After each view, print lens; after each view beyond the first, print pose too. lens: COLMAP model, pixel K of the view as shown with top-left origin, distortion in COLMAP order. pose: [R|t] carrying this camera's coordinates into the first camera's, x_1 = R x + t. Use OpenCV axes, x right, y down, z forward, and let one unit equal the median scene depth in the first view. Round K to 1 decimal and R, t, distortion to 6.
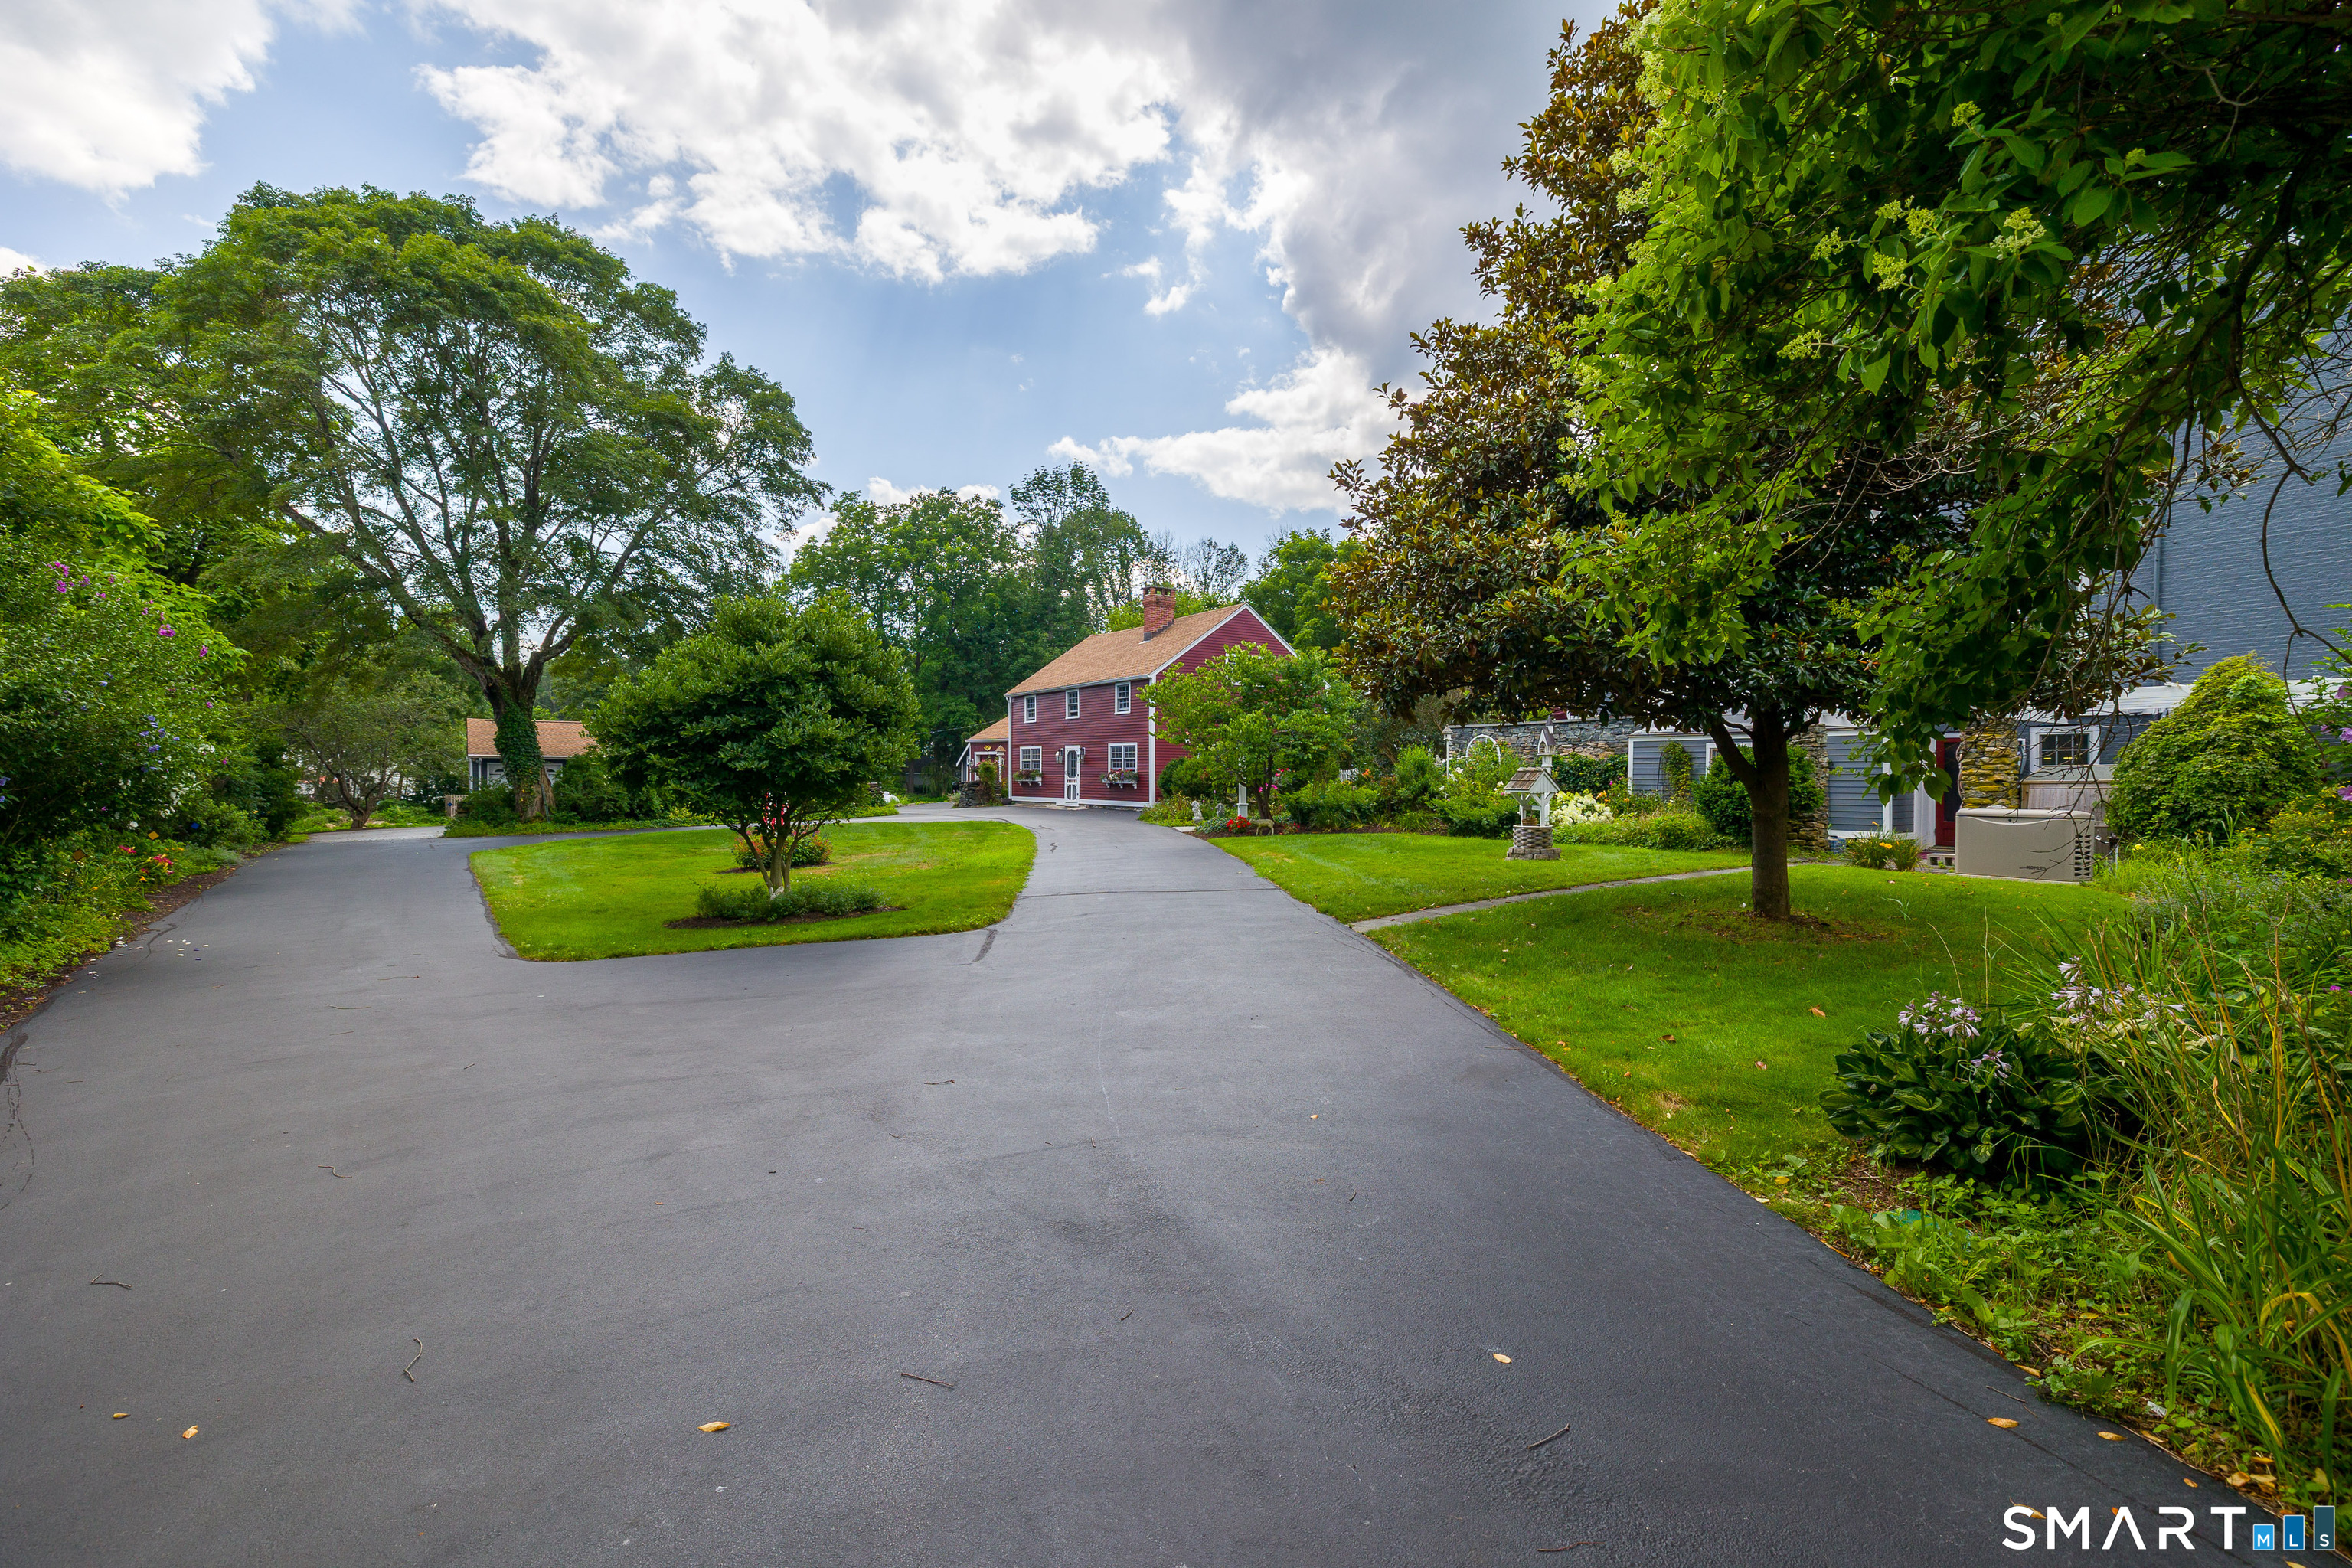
lens RADIAL K [[1050.0, 0, 1173.0], [0, 1050.0, 781.7], [0, 0, 1]] dist [-0.000902, -0.000015]
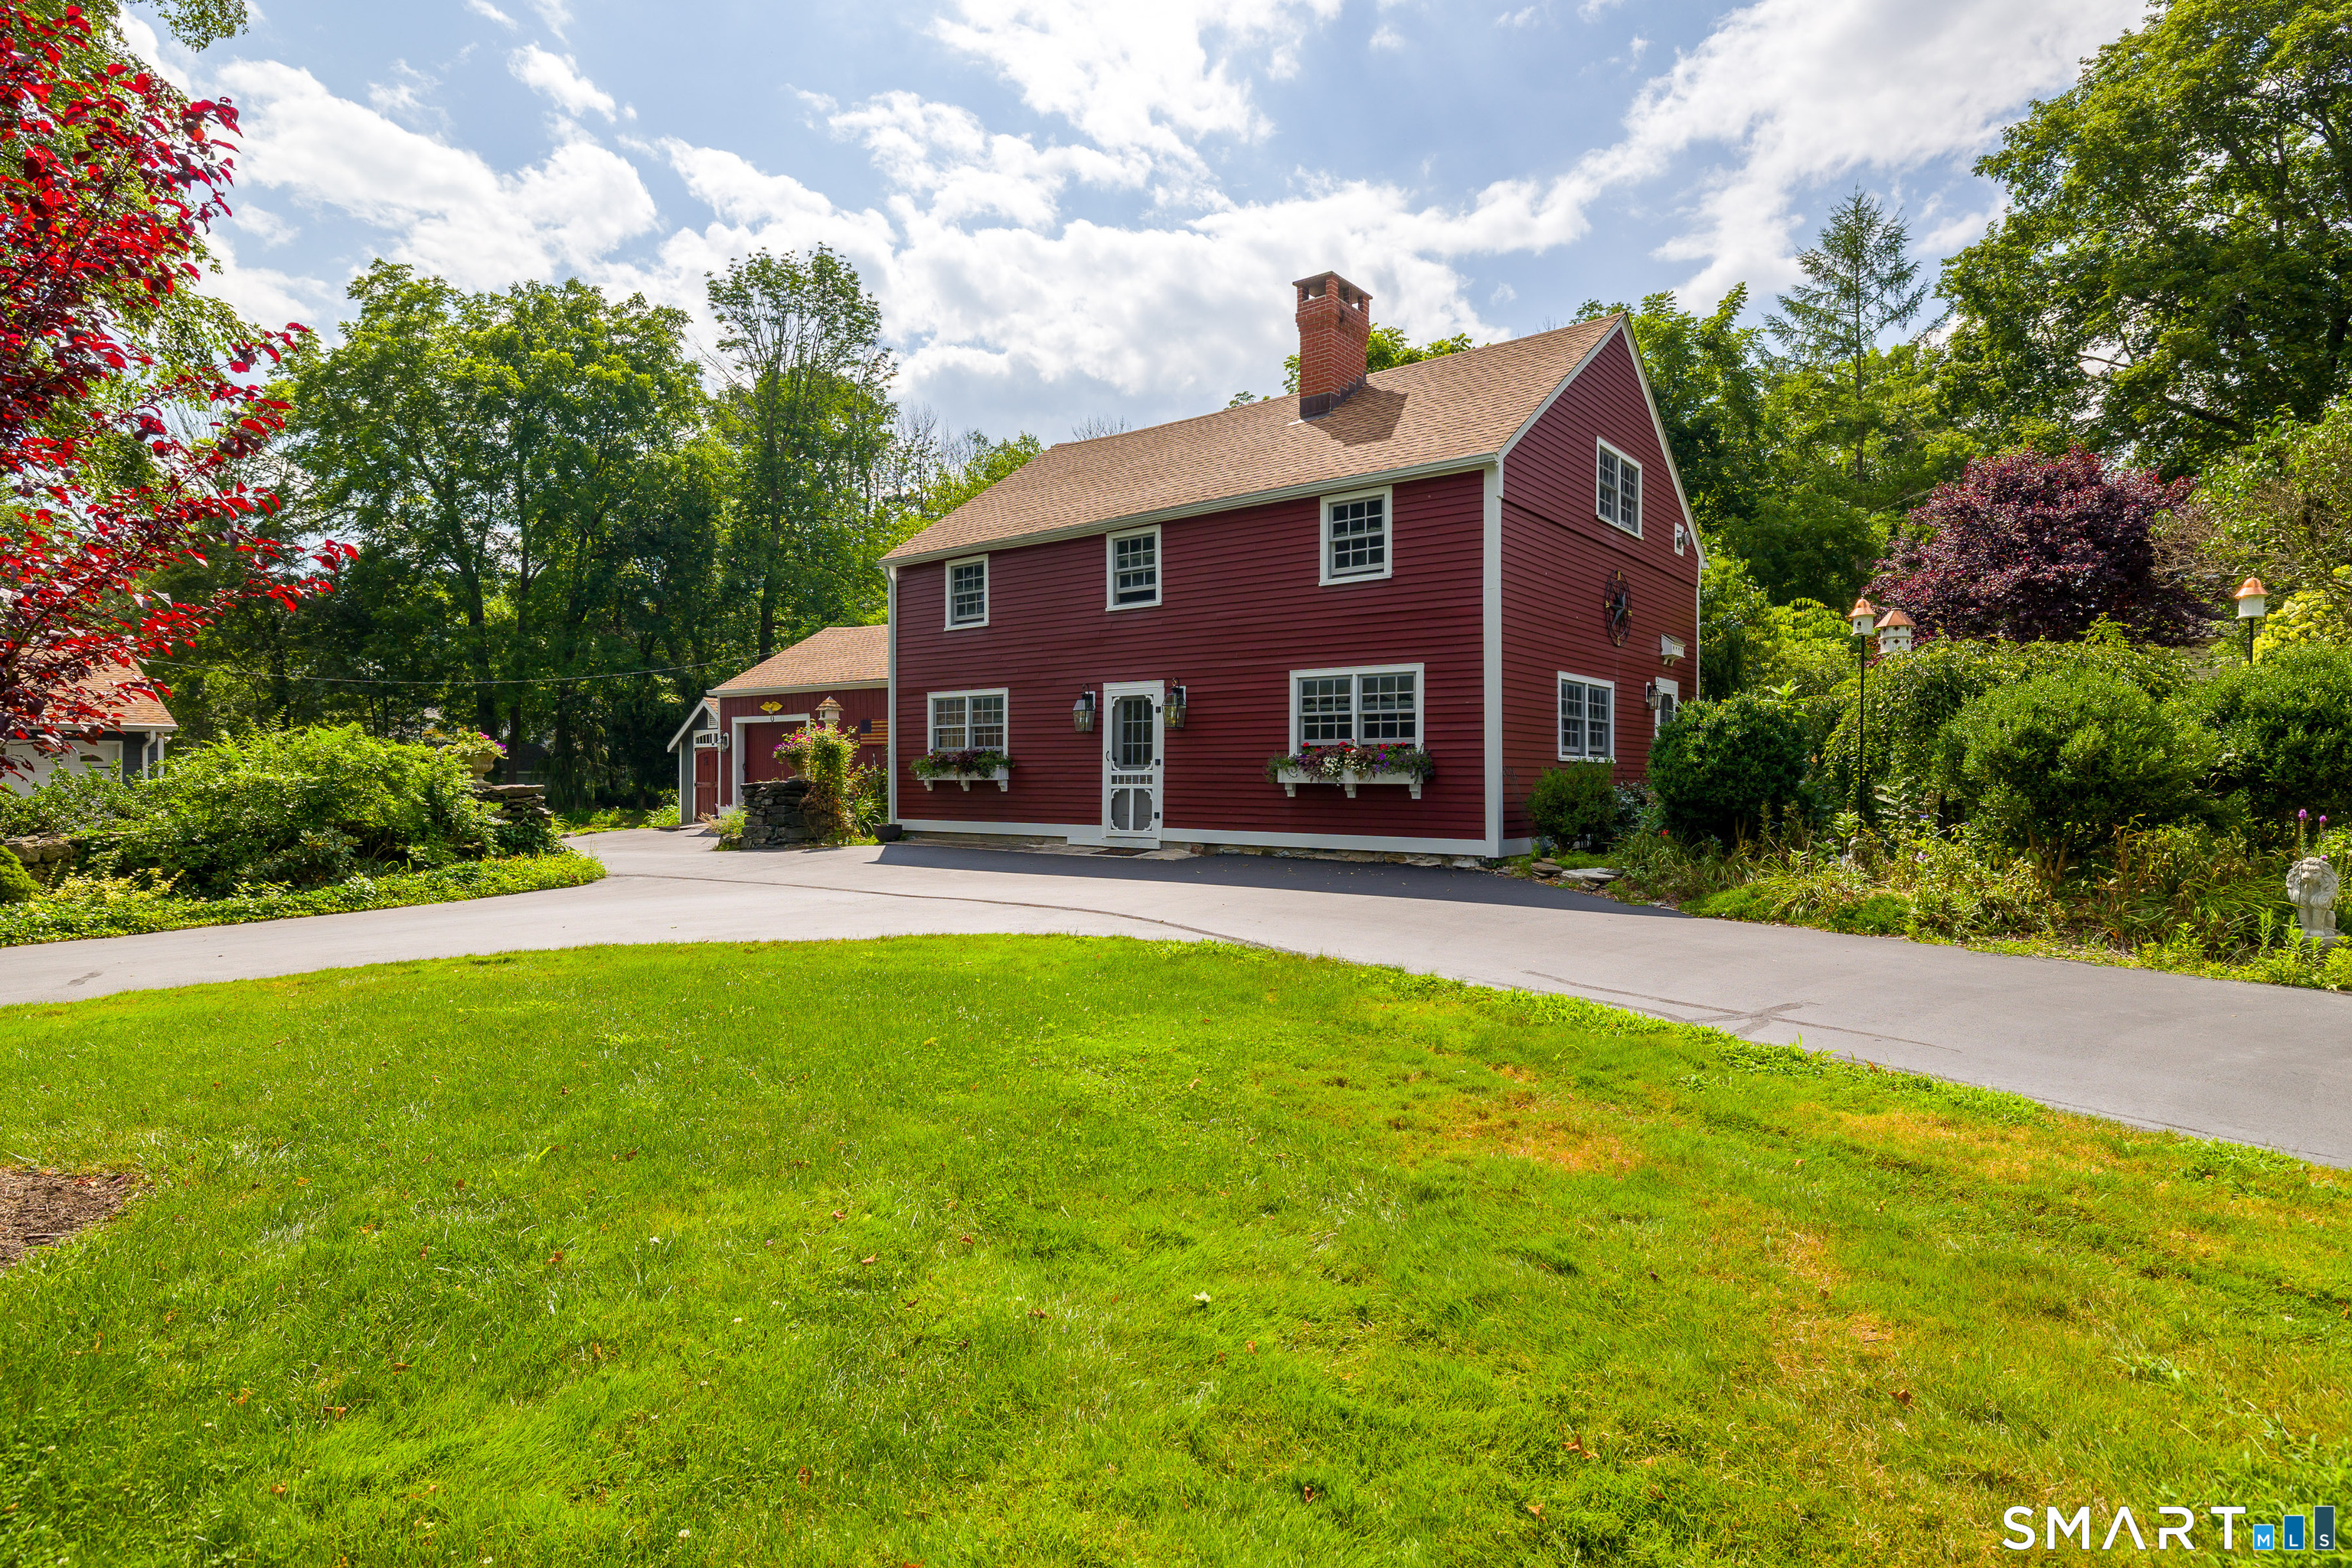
lens RADIAL K [[1268.2, 0, 1192.9], [0, 1268.2, 784.1], [0, 0, 1]] dist [0.003663, 0.000735]
pose [[0.962798, -0.002811, 0.270209, -0.182158], [0.002830, 0.999996, 0.000321, 0.000917], [-0.270209, 0.000456, 0.962802, 0.528623]]
